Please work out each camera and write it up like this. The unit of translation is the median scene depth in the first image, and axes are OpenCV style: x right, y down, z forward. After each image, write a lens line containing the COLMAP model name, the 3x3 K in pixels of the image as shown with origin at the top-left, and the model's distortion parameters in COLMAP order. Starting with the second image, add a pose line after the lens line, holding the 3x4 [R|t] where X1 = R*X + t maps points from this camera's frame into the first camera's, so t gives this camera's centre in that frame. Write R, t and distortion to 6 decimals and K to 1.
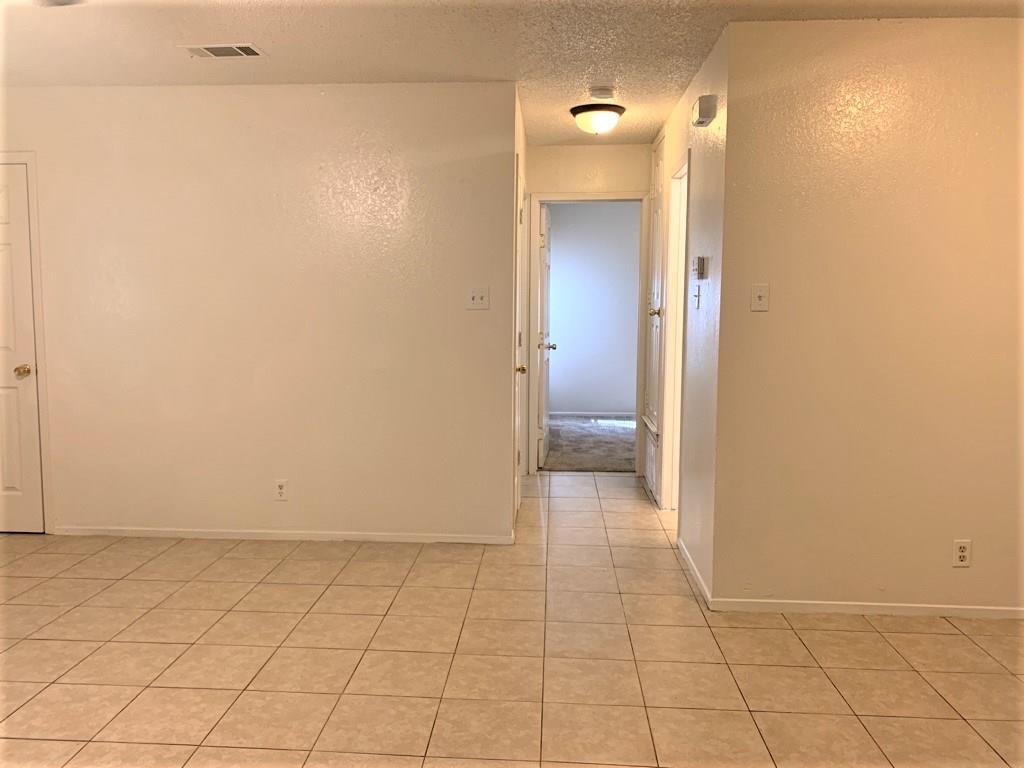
lens RADIAL K [[794.6, 0, 512.0], [0, 794.6, 384.0], [0, 0, 1]] dist [0.048643, -0.099630]
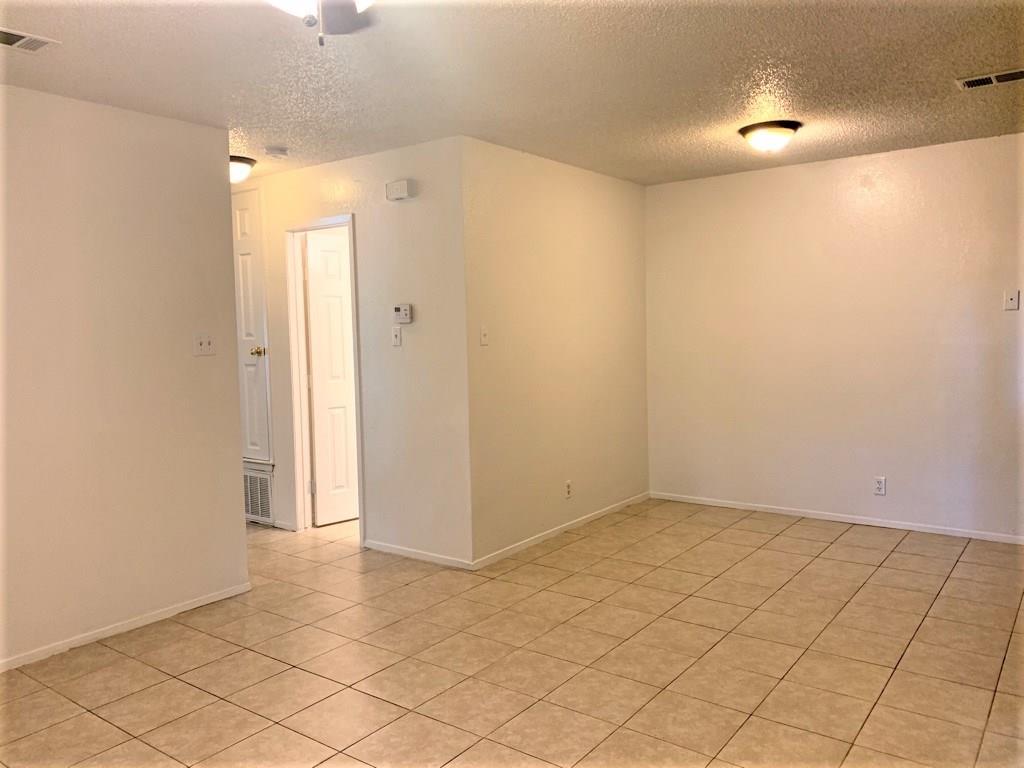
lens RADIAL K [[794.6, 0, 512.0], [0, 794.6, 384.0], [0, 0, 1]] dist [0.048643, -0.099630]
pose [[0.538772, -0.084748, 0.838178, -0.785720], [0.118328, 0.992677, 0.024309, -0.047120], [-0.834100, 0.086083, 0.544855, 0.203596]]
